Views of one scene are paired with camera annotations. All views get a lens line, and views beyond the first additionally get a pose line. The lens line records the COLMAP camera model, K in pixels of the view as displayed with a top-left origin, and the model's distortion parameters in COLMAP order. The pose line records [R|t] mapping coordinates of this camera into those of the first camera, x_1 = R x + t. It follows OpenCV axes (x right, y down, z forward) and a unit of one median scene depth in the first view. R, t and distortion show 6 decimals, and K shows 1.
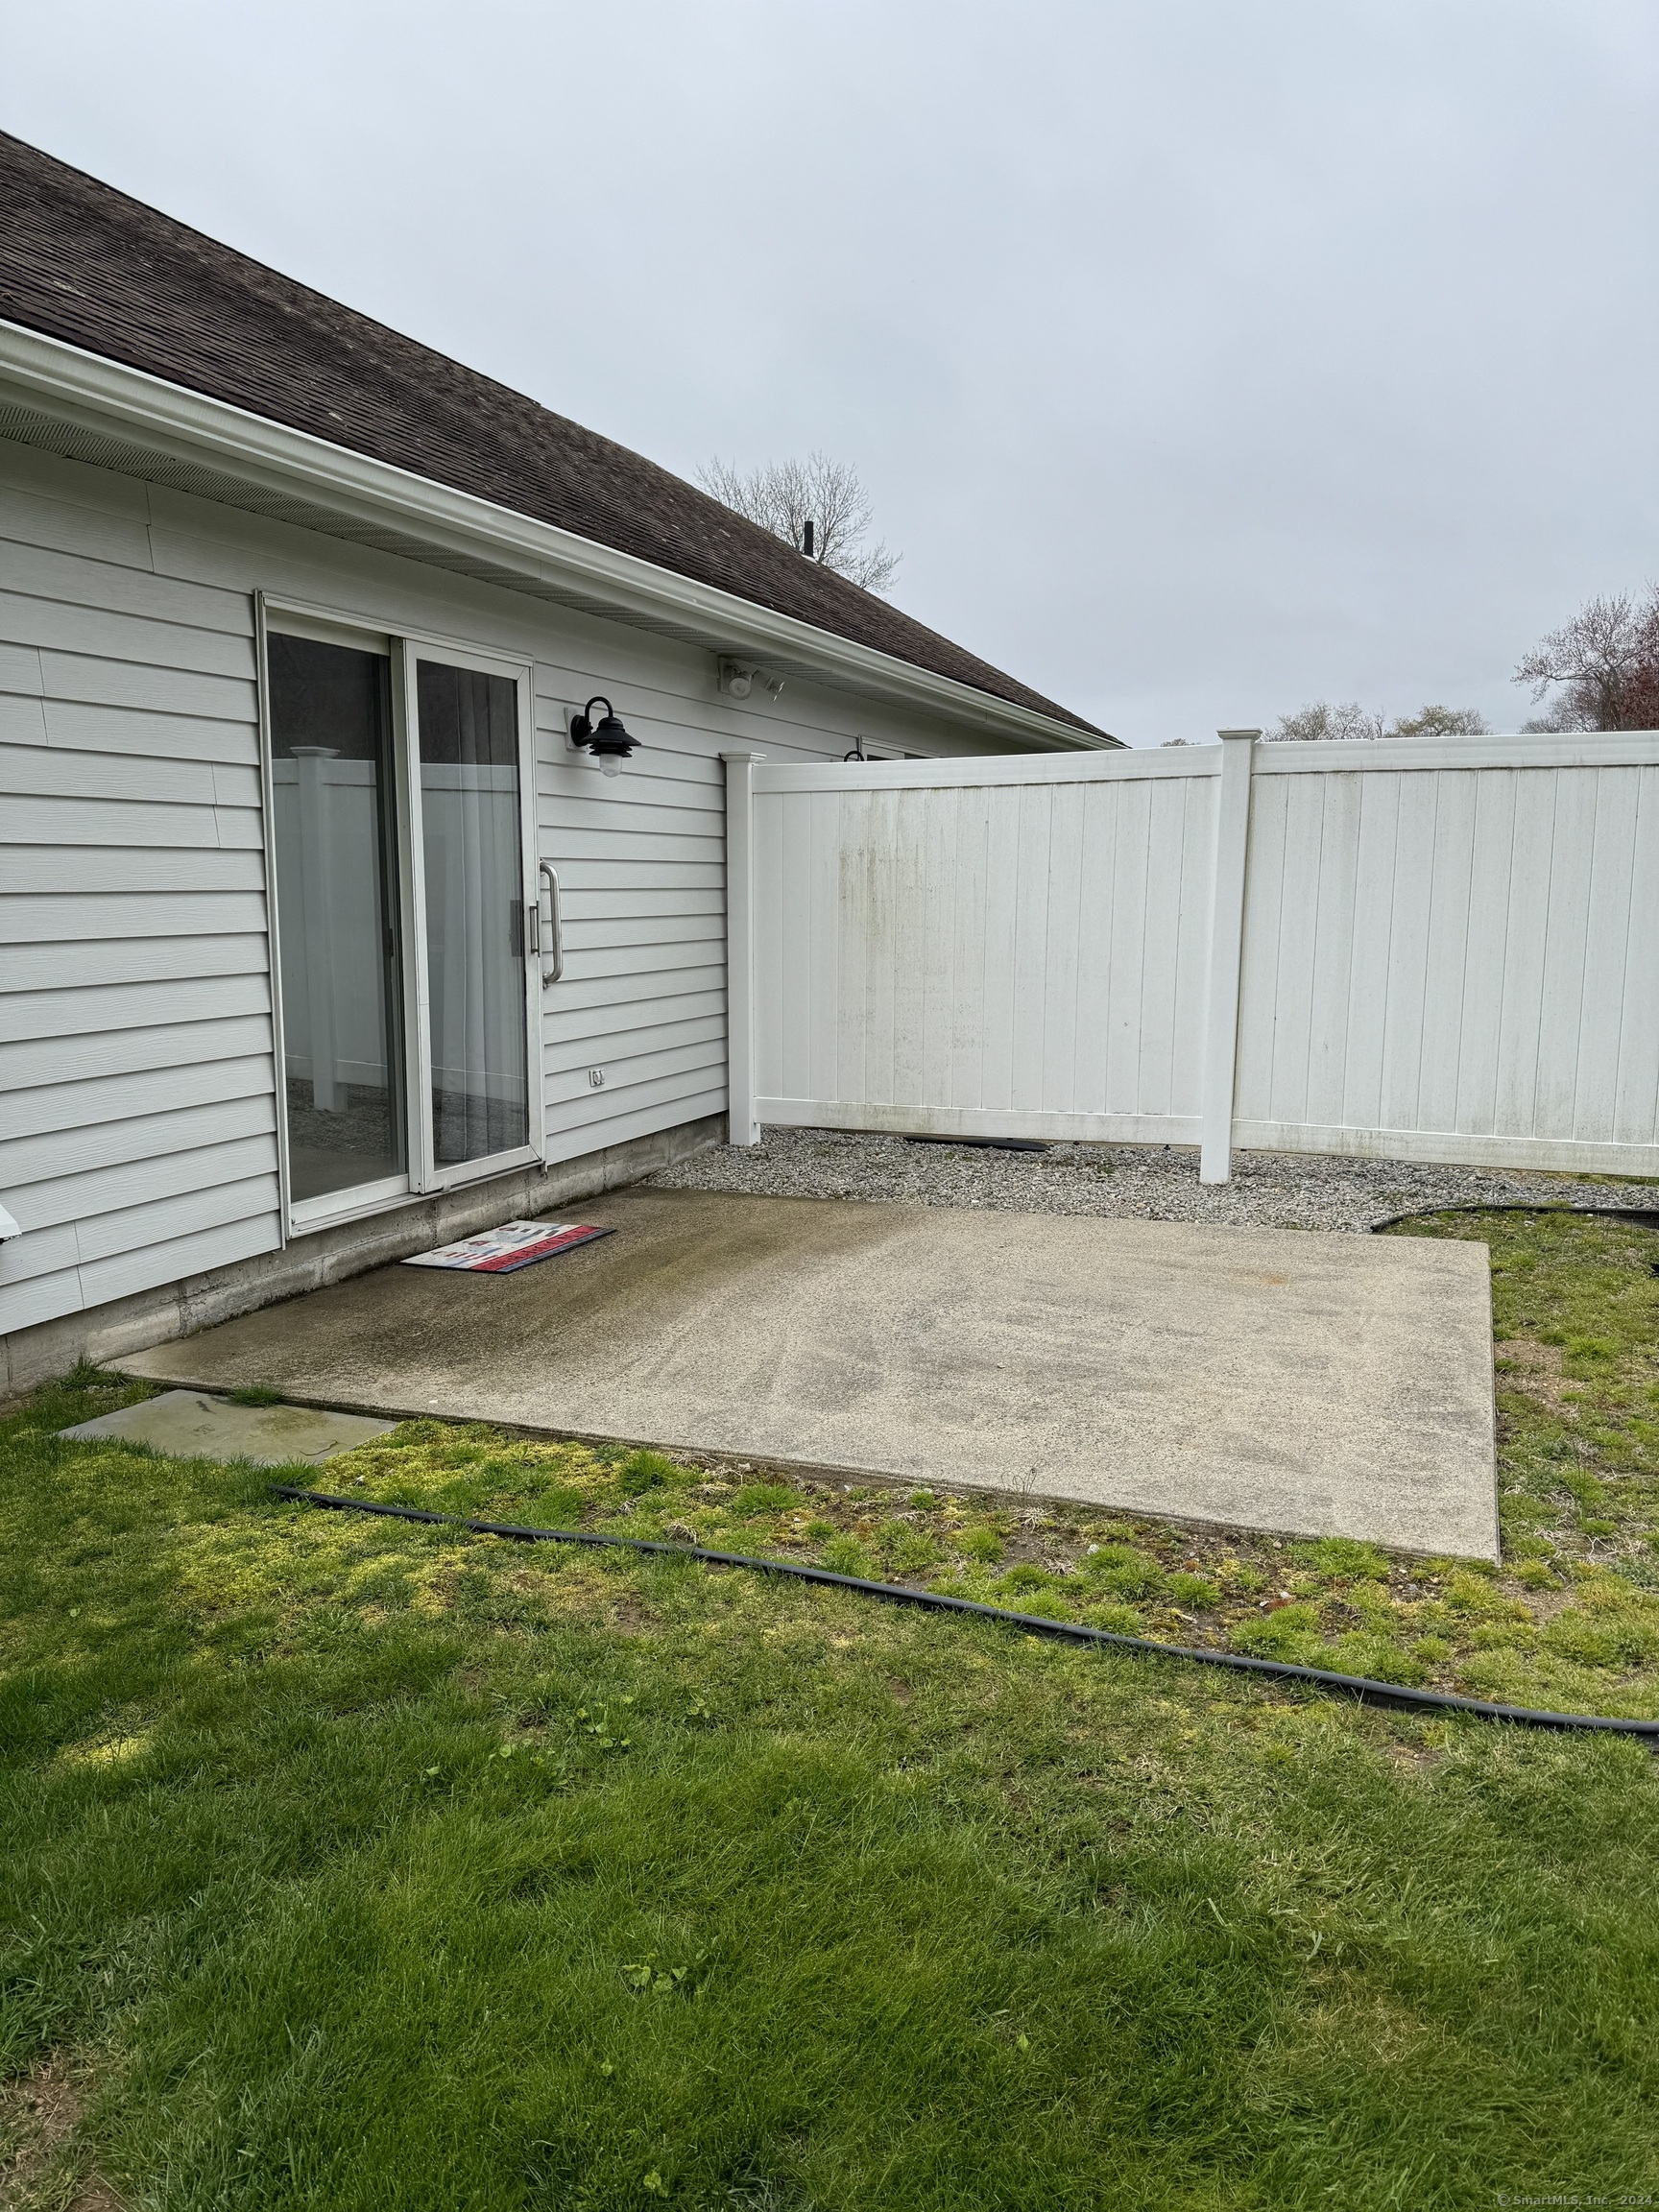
lens RADIAL K [[1544.1, 0, 822.3], [0, 1544.1, 1097.7], [0, 0, 1]] dist [0.127650, -0.222746]
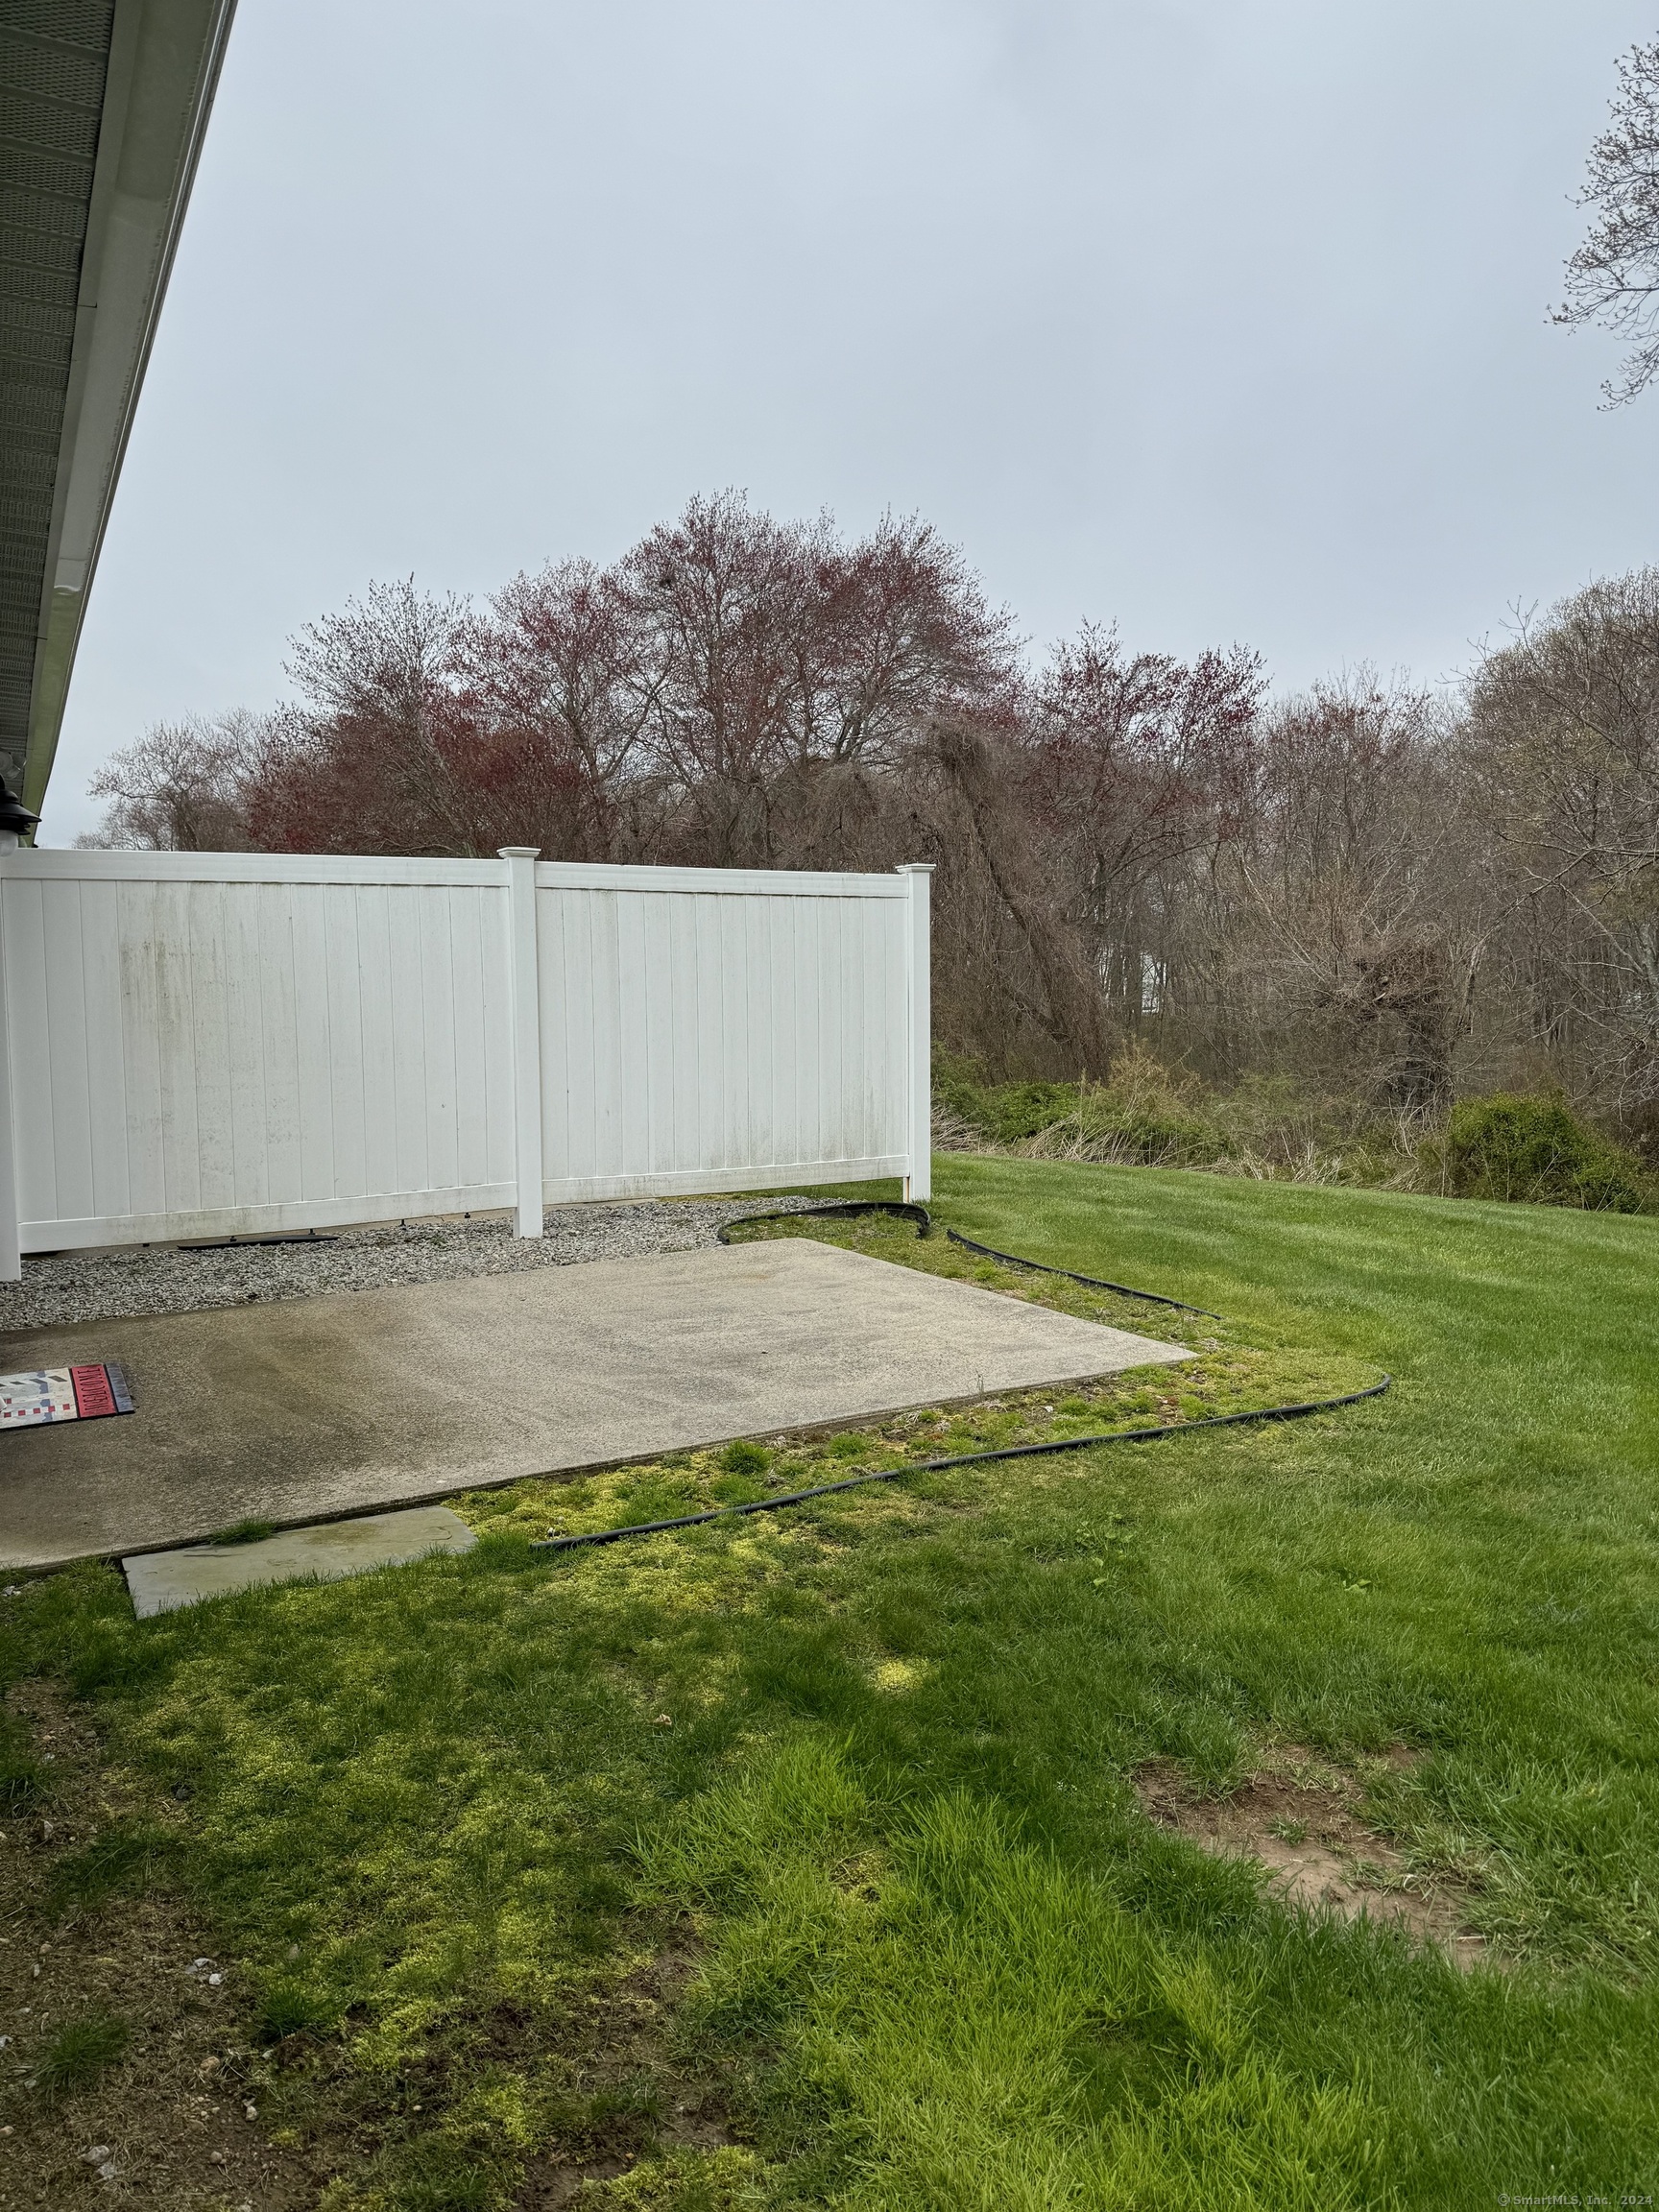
lens RADIAL K [[1556.5, 0, 857.1], [0, 1556.5, 1105.0], [0, 0, 1]] dist [0.123723, -0.228123]
pose [[0.628426, -0.065711, 0.775089, -0.741607], [0.118199, 0.992922, -0.011655, -0.000847], [-0.768836, 0.098939, 0.631745, 0.119628]]
